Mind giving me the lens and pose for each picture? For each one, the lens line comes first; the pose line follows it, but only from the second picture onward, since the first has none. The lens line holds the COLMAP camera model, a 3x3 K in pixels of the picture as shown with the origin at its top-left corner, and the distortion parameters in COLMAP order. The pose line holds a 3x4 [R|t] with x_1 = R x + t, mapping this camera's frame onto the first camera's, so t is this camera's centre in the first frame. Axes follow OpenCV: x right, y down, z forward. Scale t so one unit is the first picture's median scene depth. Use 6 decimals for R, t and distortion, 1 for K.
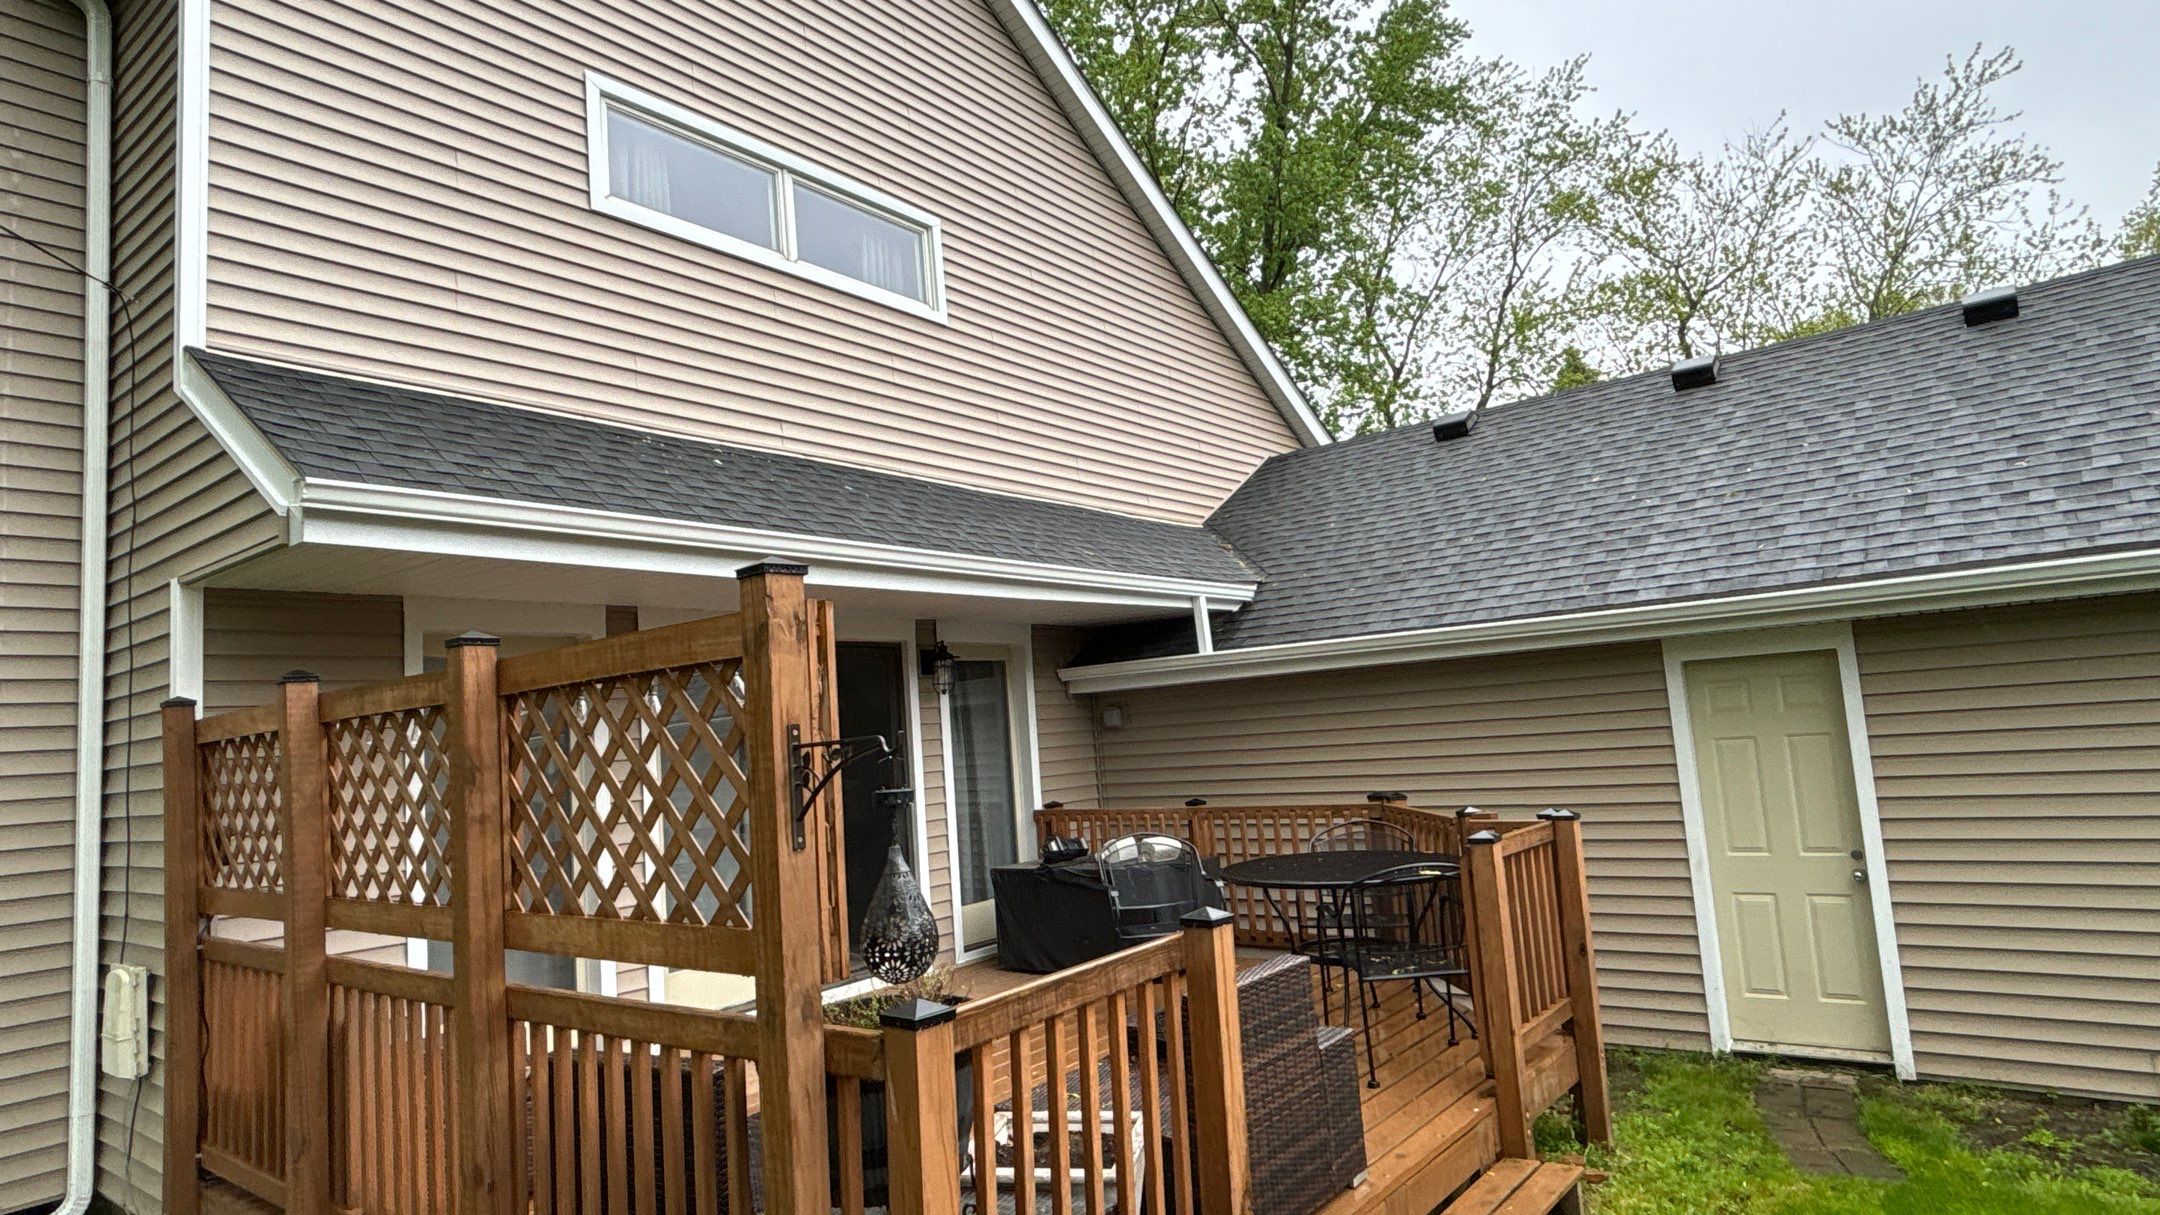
lens RADIAL K [[1205.1, 0, 1079.0], [0, 1205.1, 624.7], [0, 0, 1]] dist [-0.002538, 0.001941]
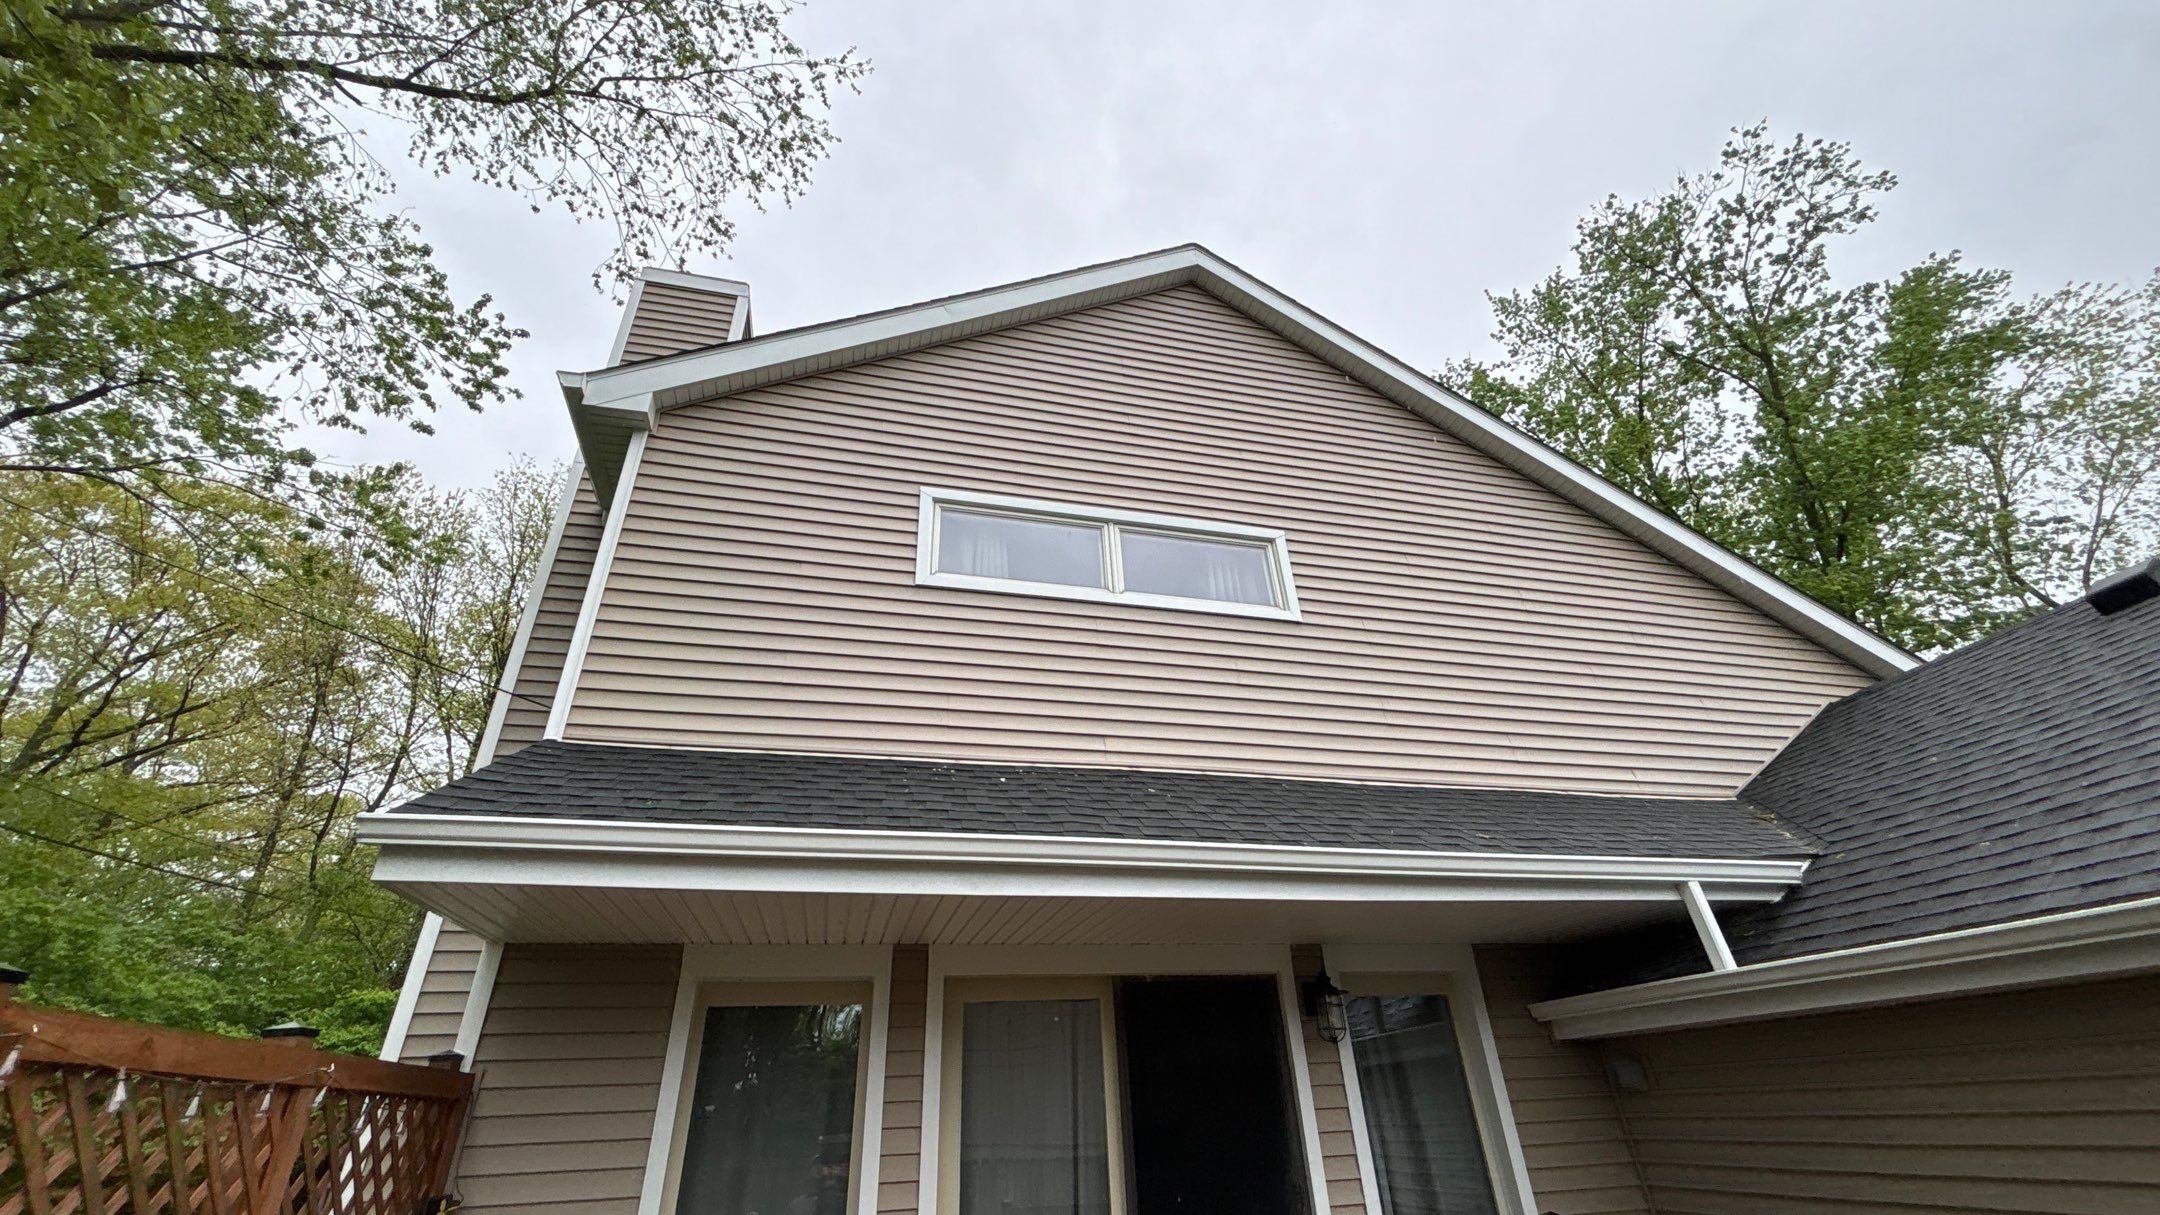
lens RADIAL K [[875.0, 0, 1062.7], [0, 875.0, 596.6], [0, 0, 1]] dist [0.001029, -0.000381]
pose [[0.790519, -0.280616, -0.544365, 0.129466], [0.040949, 0.911081, -0.410189, 0.017778], [0.611066, 0.301971, 0.731718, 0.345622]]
